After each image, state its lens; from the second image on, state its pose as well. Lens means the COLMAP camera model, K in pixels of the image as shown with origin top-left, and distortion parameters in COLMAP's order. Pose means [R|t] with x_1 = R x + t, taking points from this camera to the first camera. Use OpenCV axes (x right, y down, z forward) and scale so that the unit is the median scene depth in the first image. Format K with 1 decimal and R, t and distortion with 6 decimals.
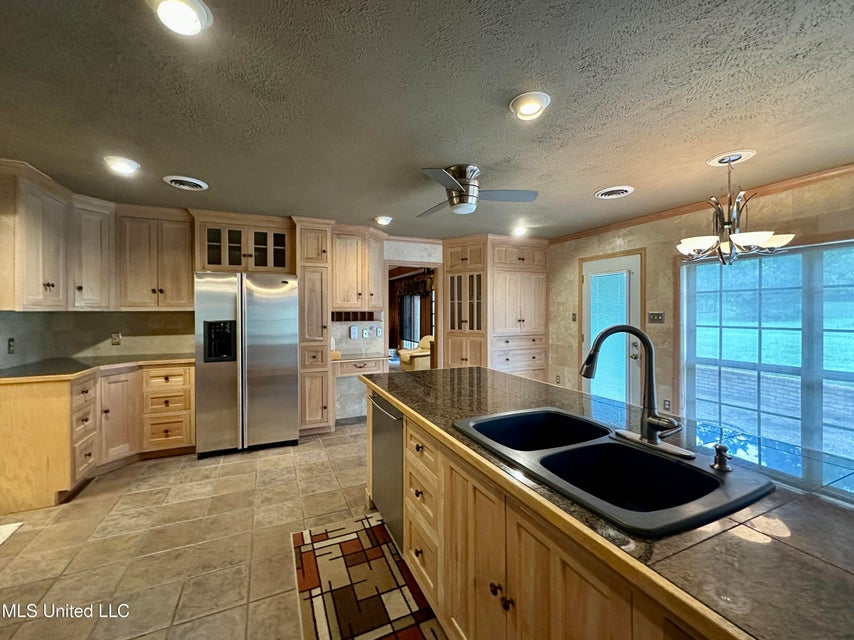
lens RADIAL K [[347.6, 0, 427.1], [0, 347.6, 320.1], [0, 0, 1]] dist [-0.003409, 0.000112]
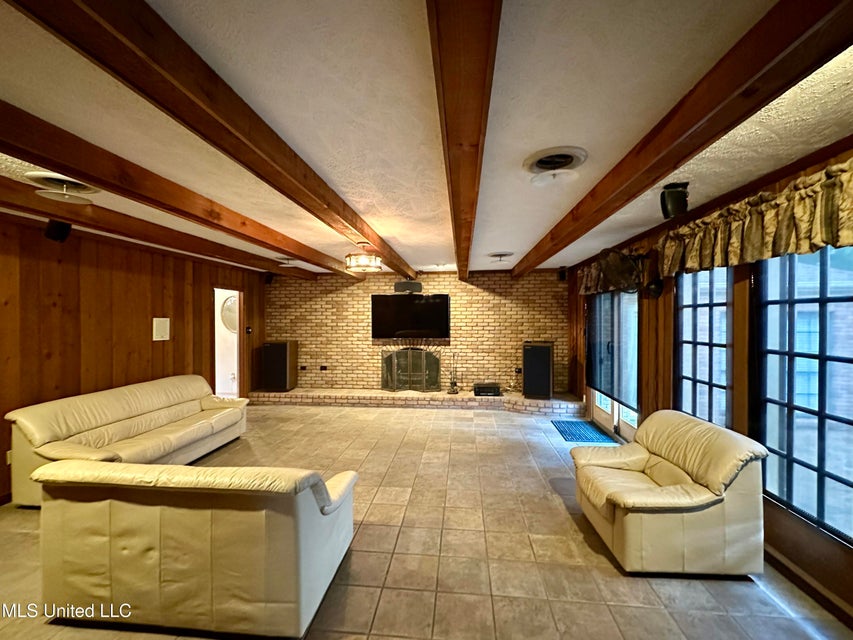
lens RADIAL K [[357.3, 0, 426.6], [0, 357.3, 325.9], [0, 0, 1]] dist [-0.004583, -0.000023]
pose [[0.863725, 0.004416, -0.503943, -0.022020], [-0.003477, 0.999990, 0.002803, -0.030063], [0.503951, -0.000669, 0.863732, 0.489700]]
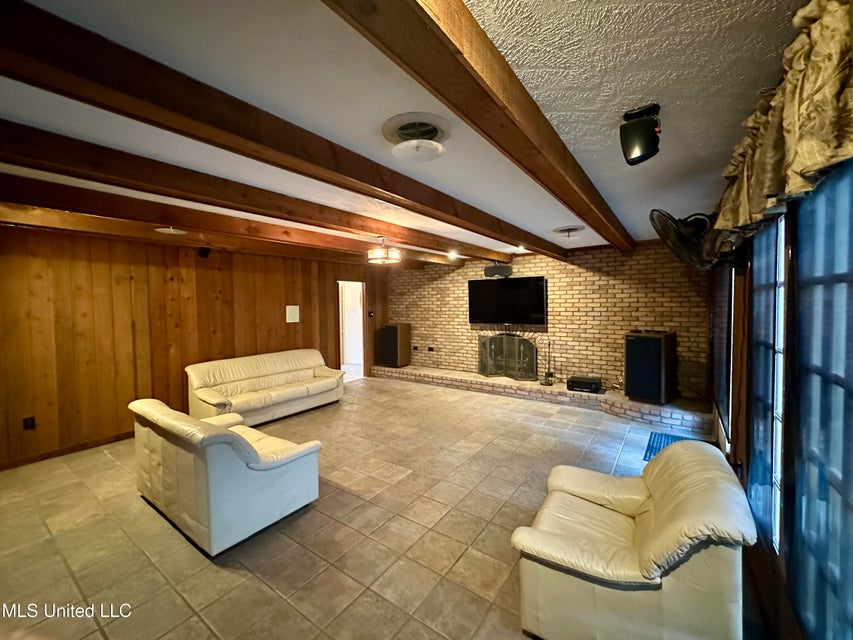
lens RADIAL K [[347.2, 0, 429.9], [0, 347.2, 317.9], [0, 0, 1]] dist [-0.003409, 0.000112]
pose [[0.503988, 0.027893, -0.863260, 0.070911], [0.000327, 0.999472, 0.032485, -0.034967], [0.863711, -0.016654, 0.503713, 0.593651]]
